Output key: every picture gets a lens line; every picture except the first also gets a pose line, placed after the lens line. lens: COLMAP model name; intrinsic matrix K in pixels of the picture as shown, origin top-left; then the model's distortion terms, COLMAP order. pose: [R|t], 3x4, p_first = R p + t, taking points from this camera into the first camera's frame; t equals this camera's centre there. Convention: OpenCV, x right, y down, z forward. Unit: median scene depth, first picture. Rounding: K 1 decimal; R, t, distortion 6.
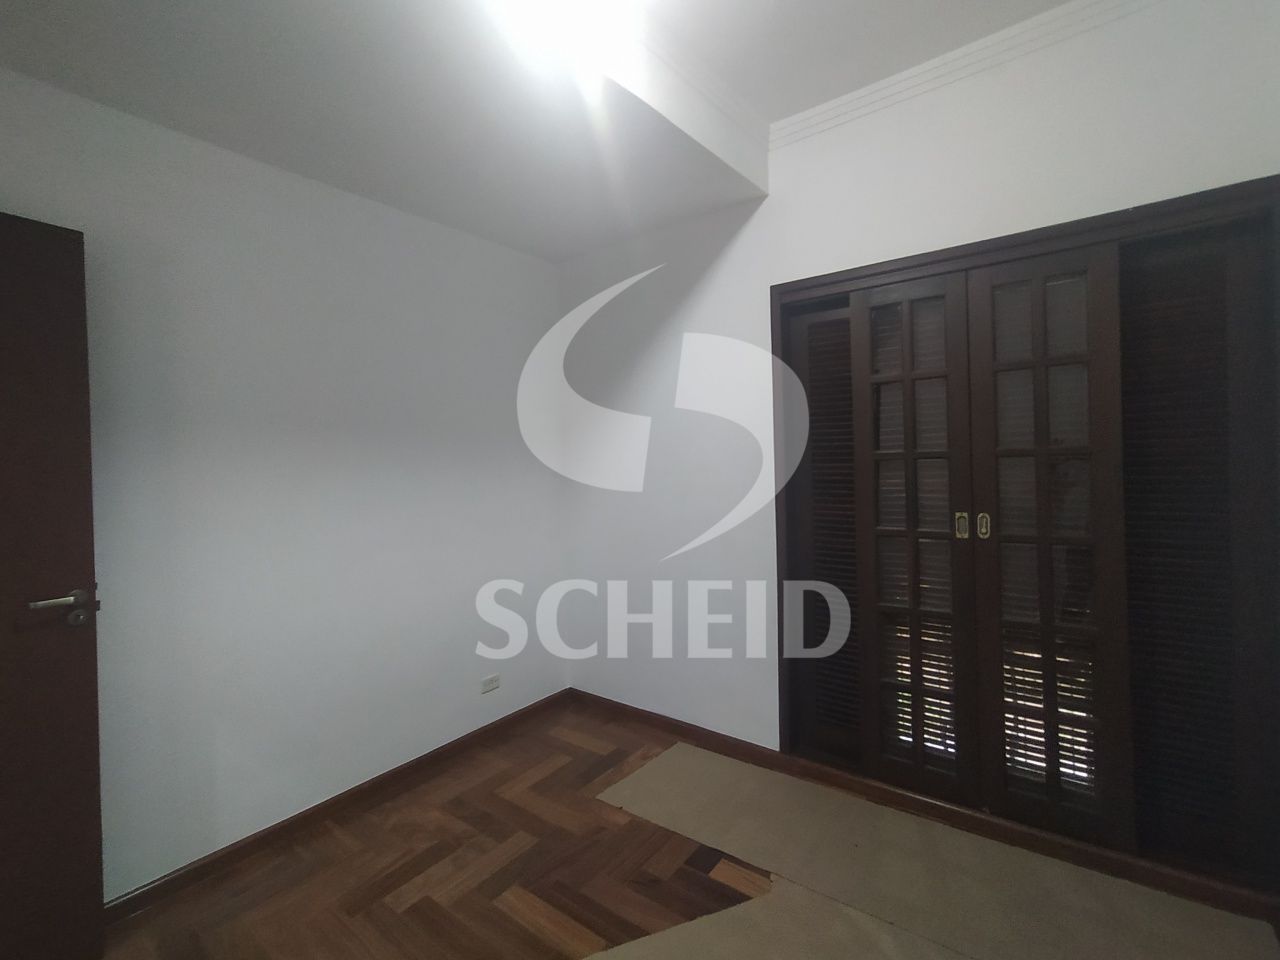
lens RADIAL K [[563.3, 0, 636.7], [0, 563.3, 454.2], [0, 0, 1]] dist [-0.018007, -0.000264]
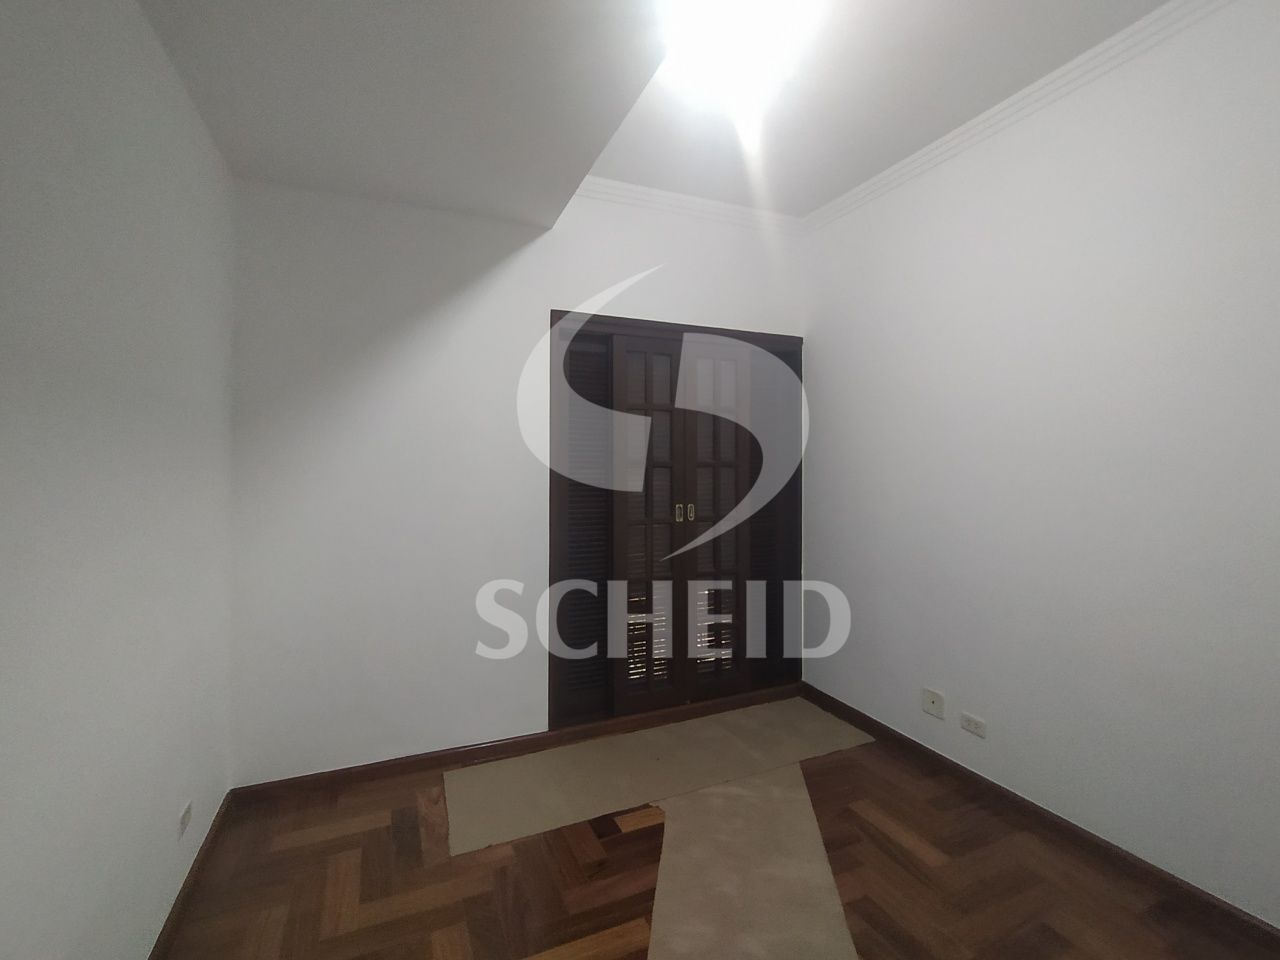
lens RADIAL K [[563.3, 0, 636.7], [0, 563.3, 454.2], [0, 0, 1]] dist [-0.018007, -0.000264]
pose [[0.518454, 0.015415, 0.854966, -0.743770], [-0.015281, 0.999845, -0.008761, -0.012031], [-0.854969, -0.008523, 0.518609, 0.337845]]
